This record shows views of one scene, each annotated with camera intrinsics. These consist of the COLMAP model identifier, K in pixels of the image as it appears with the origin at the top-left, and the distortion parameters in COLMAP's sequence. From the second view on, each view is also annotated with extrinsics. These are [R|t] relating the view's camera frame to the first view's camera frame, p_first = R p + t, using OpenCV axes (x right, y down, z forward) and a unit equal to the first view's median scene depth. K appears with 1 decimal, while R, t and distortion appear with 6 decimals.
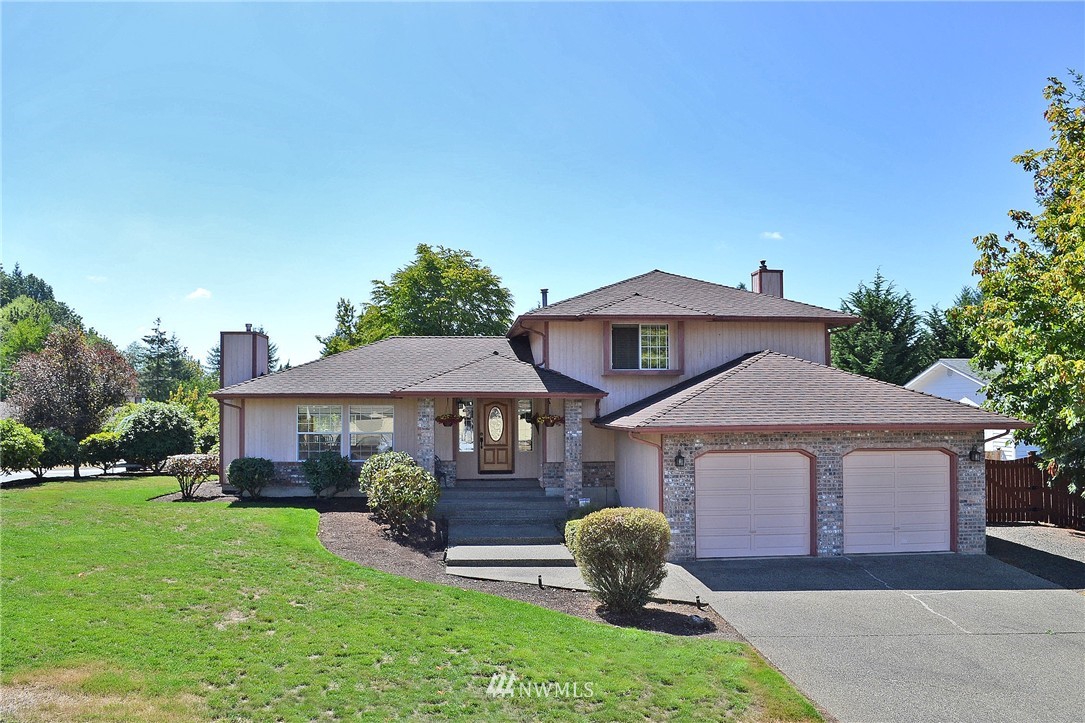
lens RADIAL K [[865.5, 0, 540.8], [0, 865.5, 363.2], [0, 0, 1]] dist [-0.086773, 0.015249]
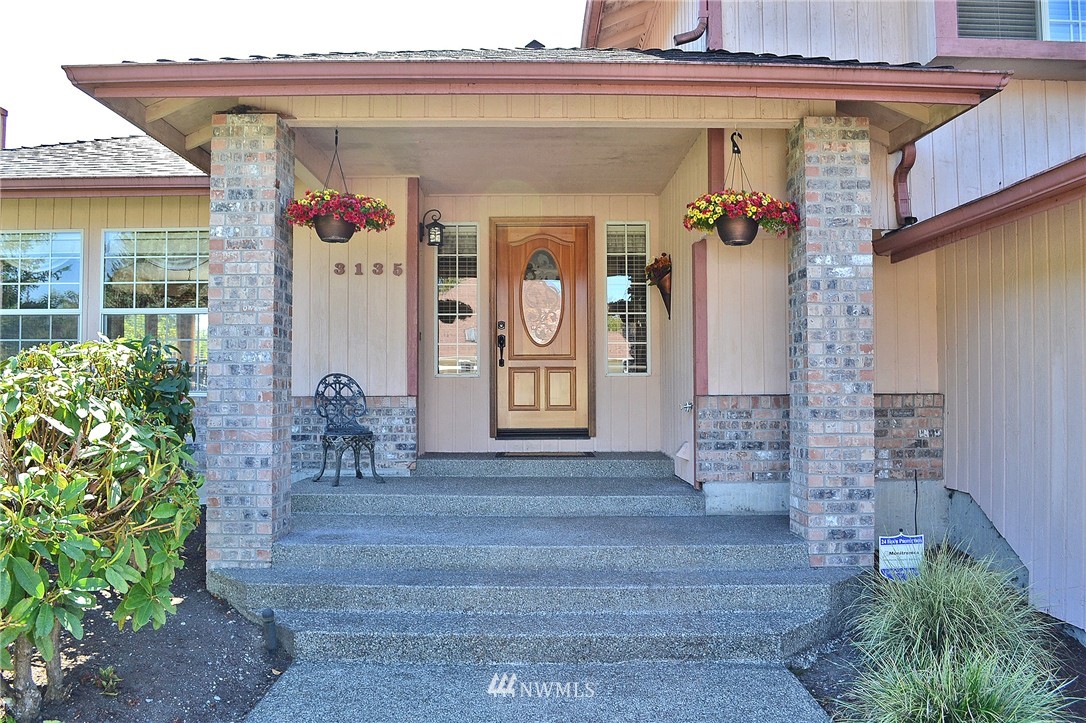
lens RADIAL K [[866.3, 0, 543.7], [0, 866.3, 362.5], [0, 0, 1]] dist [-0.086773, 0.015249]
pose [[0.996625, -0.001408, -0.082075, -0.024439], [0.002992, 0.999812, 0.019182, 0.098399], [0.082032, -0.019363, 0.996442, 0.710006]]
